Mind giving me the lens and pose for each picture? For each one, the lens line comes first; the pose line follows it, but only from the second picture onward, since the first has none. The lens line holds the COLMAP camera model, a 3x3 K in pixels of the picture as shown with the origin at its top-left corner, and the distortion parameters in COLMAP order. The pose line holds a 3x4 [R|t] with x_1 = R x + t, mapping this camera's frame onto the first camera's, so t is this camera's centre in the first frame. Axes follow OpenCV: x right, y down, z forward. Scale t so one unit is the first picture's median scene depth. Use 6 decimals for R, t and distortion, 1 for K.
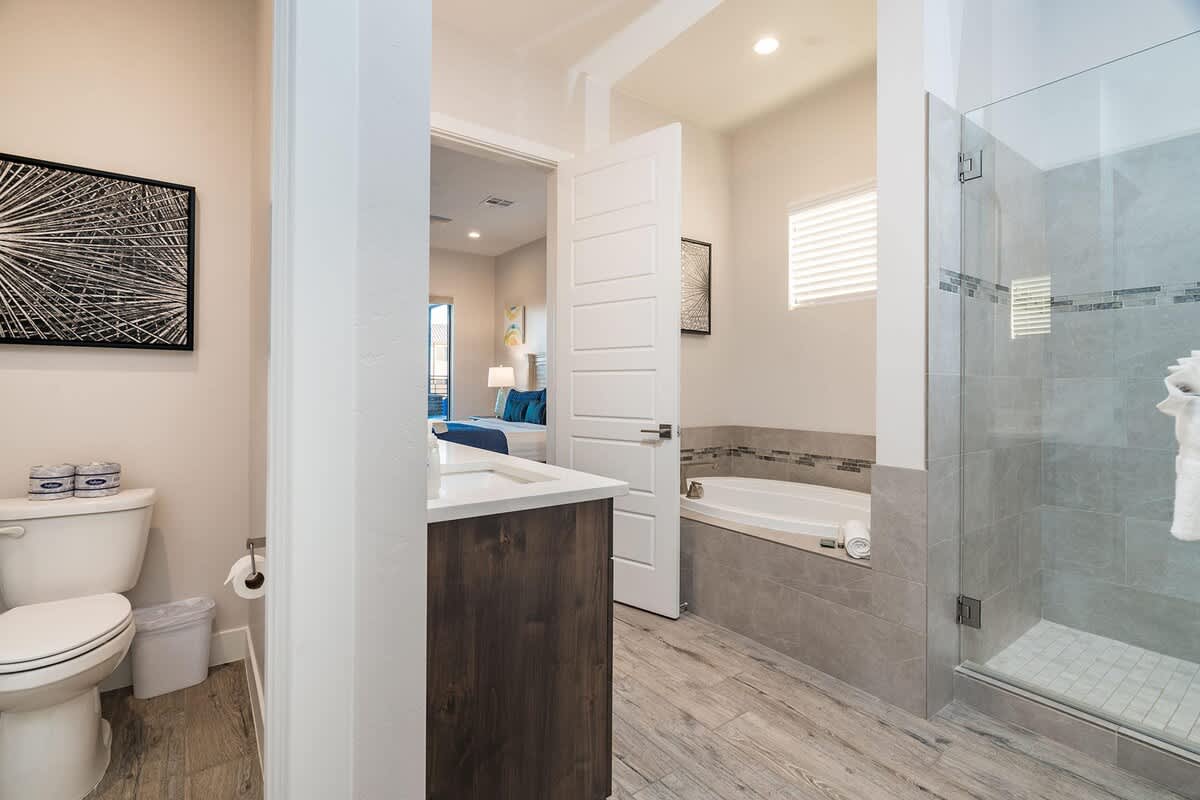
lens RADIAL K [[552.5, 0, 601.1], [0, 552.5, 382.1], [0, 0, 1]] dist [-0.002968, -0.000678]
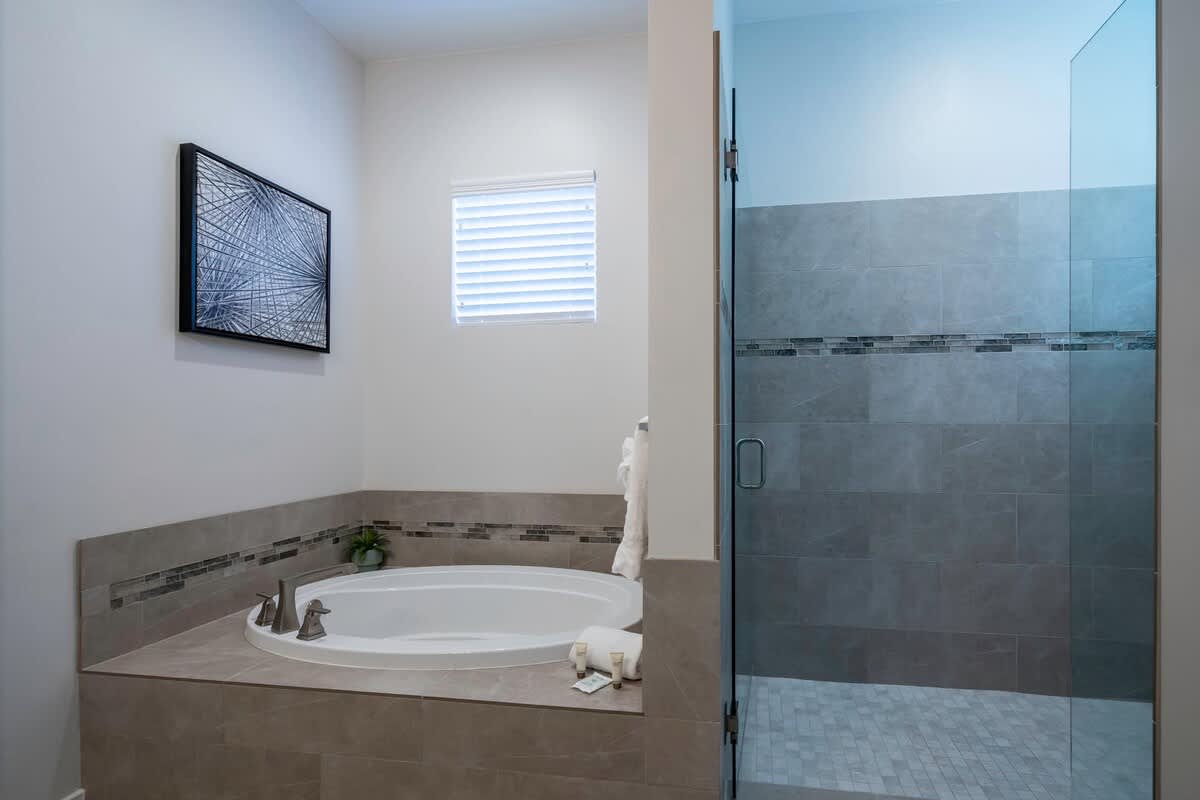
lens RADIAL K [[563.7, 0, 658.9], [0, 563.7, 419.0], [0, 0, 1]] dist [-0.004010, -0.000498]
pose [[0.712772, -0.001277, 0.701395, 0.014411], [-0.000767, 0.999996, 0.002600, -0.012458], [-0.701396, -0.002391, 0.712768, 0.291067]]
